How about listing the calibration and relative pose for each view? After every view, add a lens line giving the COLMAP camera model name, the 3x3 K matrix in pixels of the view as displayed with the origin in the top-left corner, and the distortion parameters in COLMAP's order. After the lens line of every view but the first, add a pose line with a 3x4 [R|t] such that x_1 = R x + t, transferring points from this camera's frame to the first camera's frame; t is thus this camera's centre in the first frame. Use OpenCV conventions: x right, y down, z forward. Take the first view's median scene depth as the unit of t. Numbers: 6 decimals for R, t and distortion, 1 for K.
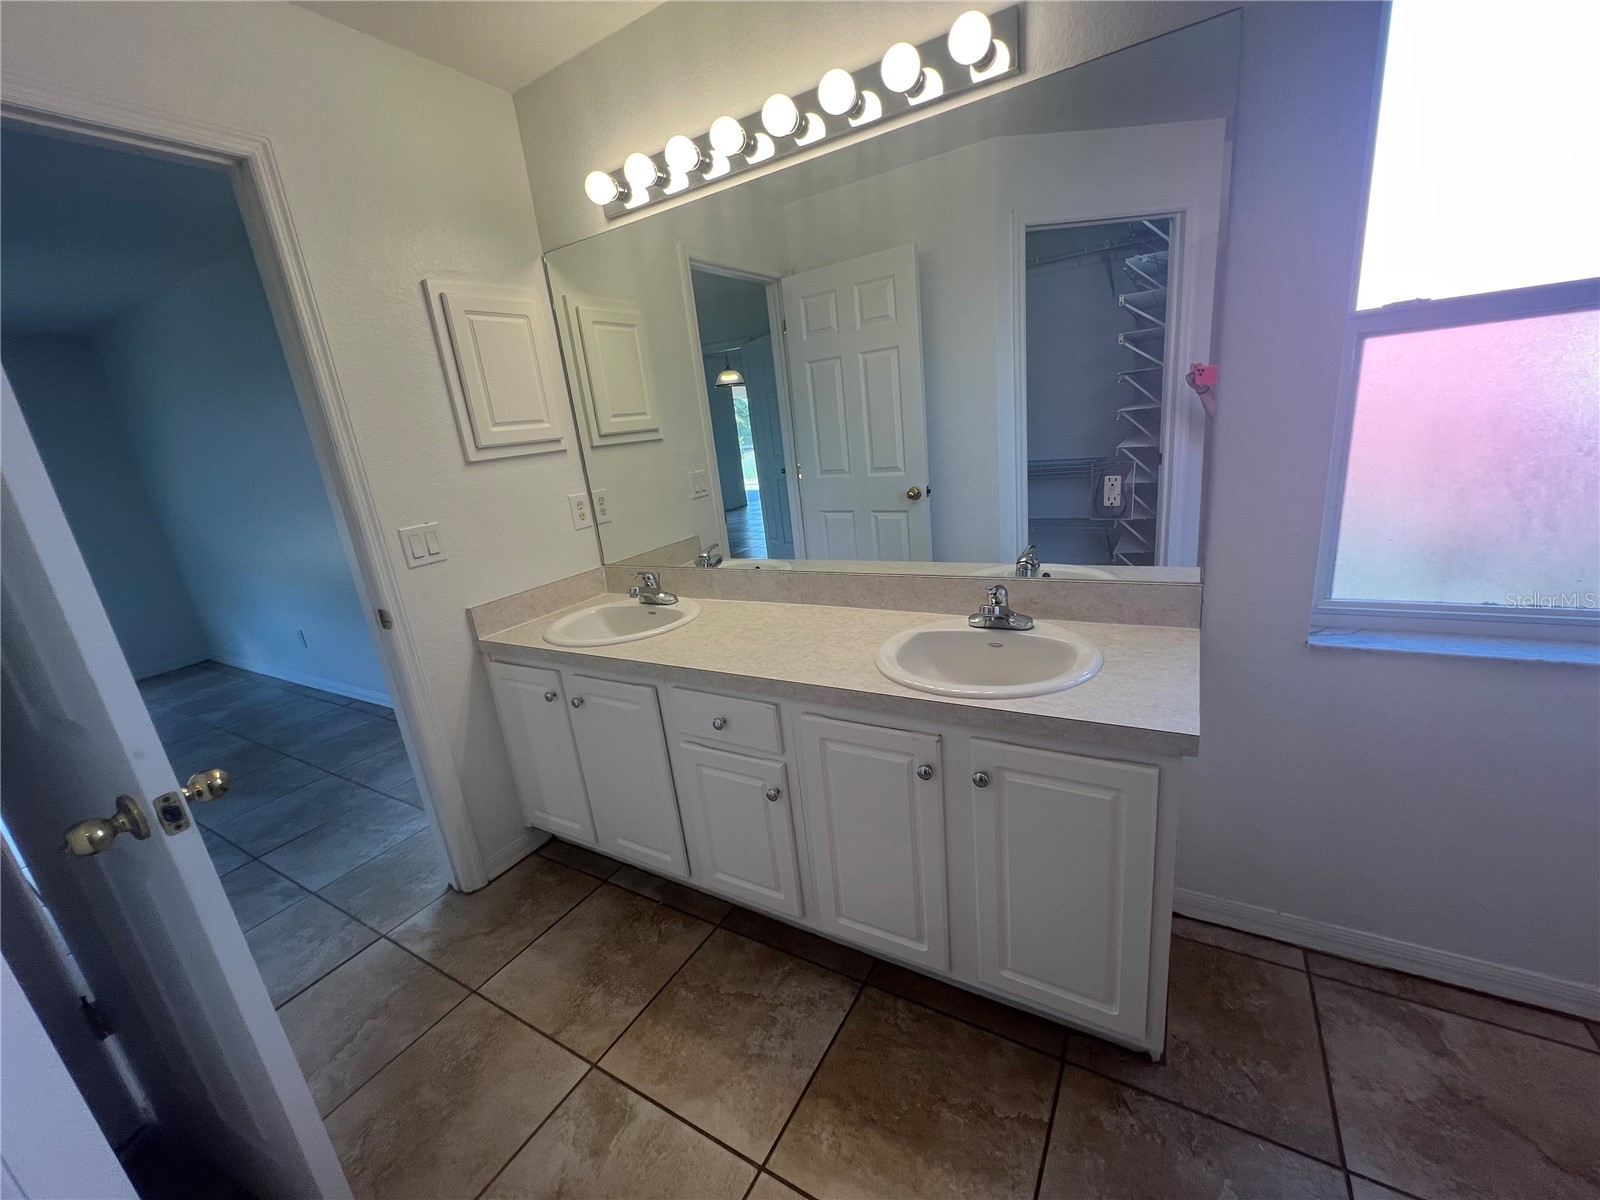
lens RADIAL K [[644.8, 0, 800.7], [0, 644.8, 604.3], [0, 0, 1]] dist [-0.000871, 0.000203]
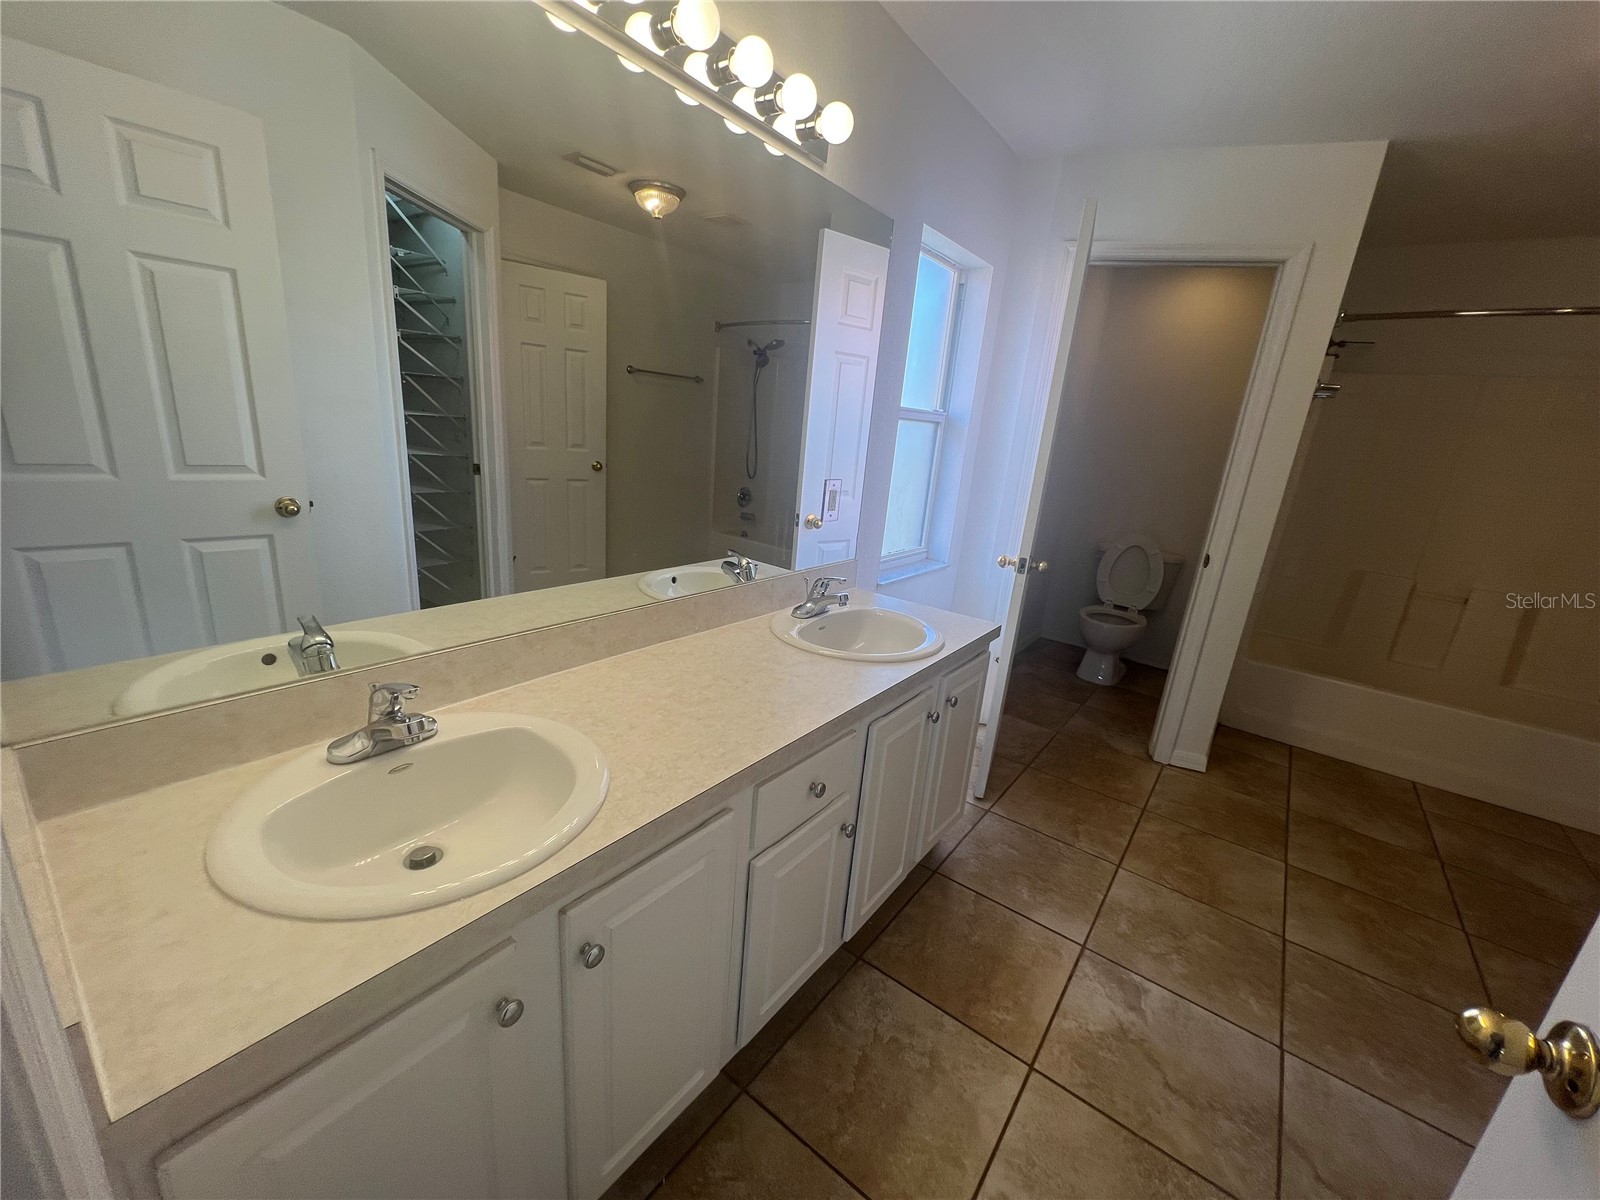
lens RADIAL K [[644.8, 0, 798.0], [0, 644.8, 602.7], [0, 0, 1]] dist [-0.000871, 0.000203]
pose [[0.100660, -0.162000, 0.981643, -0.837146], [0.178370, 0.973607, 0.142383, -0.154616], [-0.978801, 0.160764, 0.126899, 0.834692]]
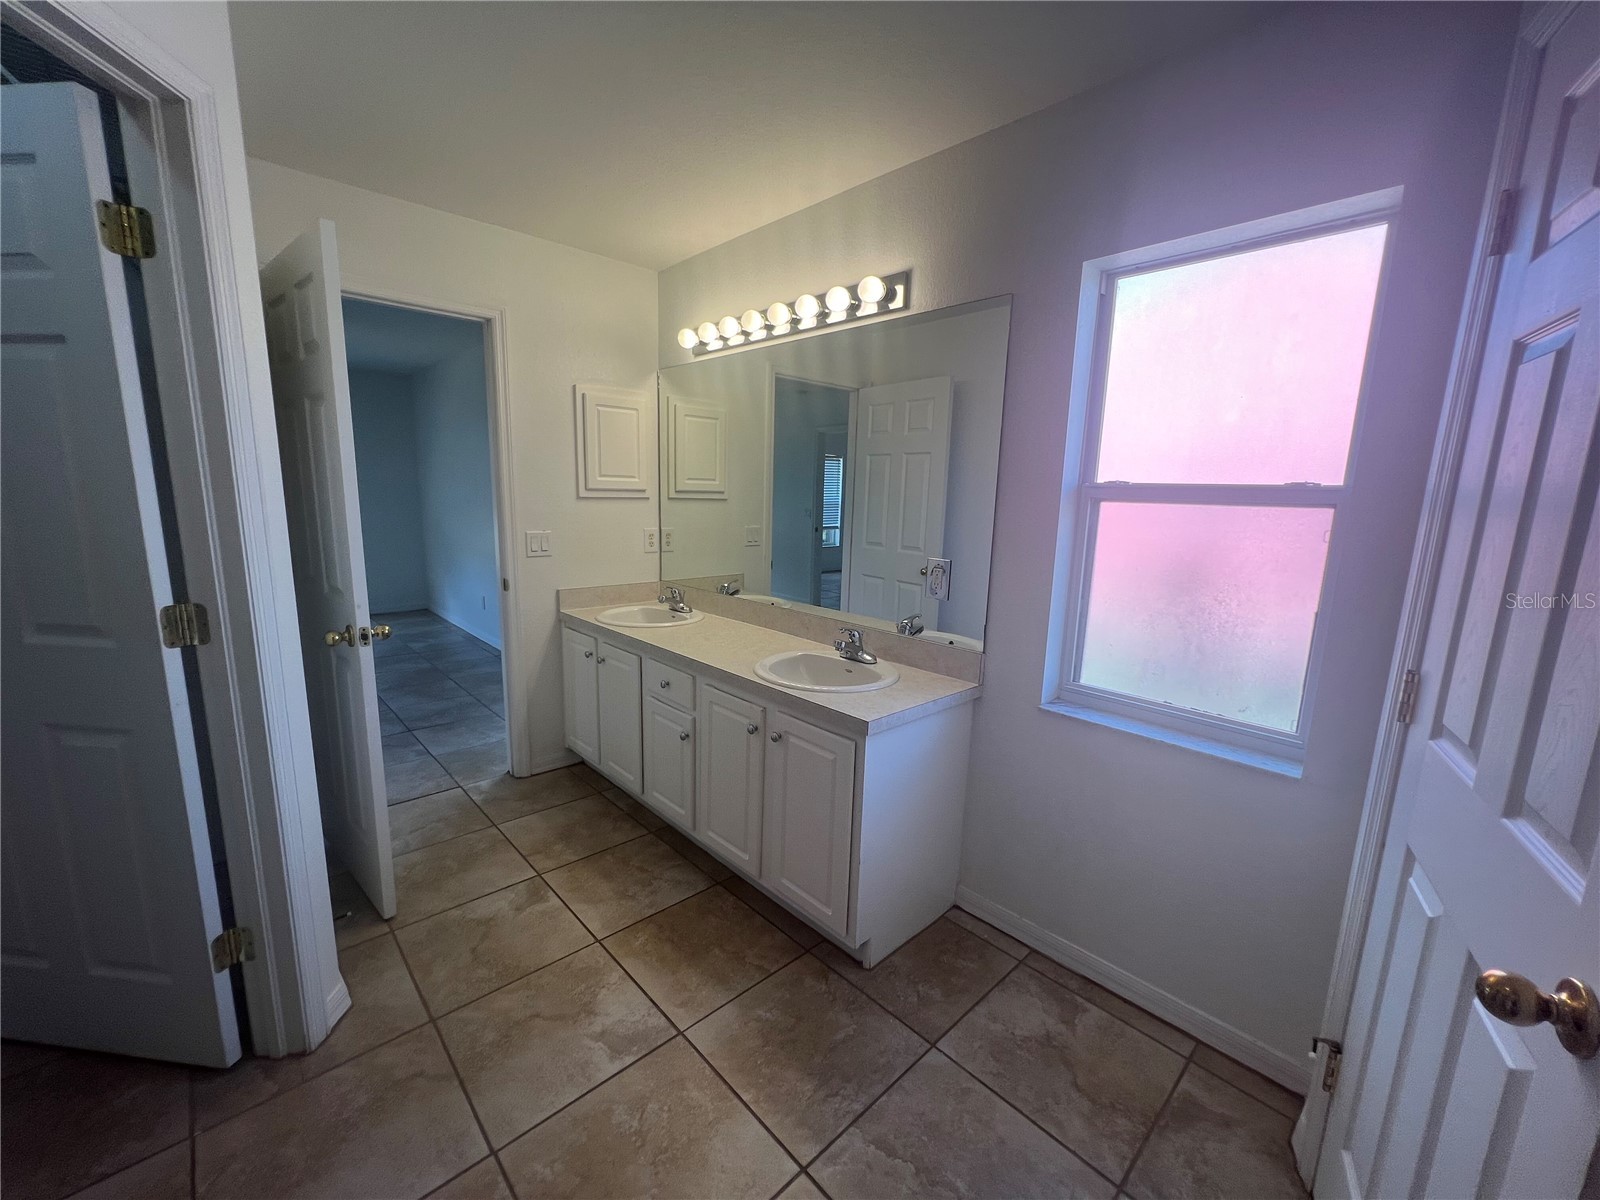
lens RADIAL K [[644.8, 0, 798.8], [0, 644.8, 603.8], [0, 0, 1]] dist [-0.000871, 0.000203]
pose [[0.952456, 0.178483, -0.246924, 0.497790], [-0.200813, 0.977252, -0.068213, 0.035408], [0.229132, 0.114556, 0.966631, -0.415143]]
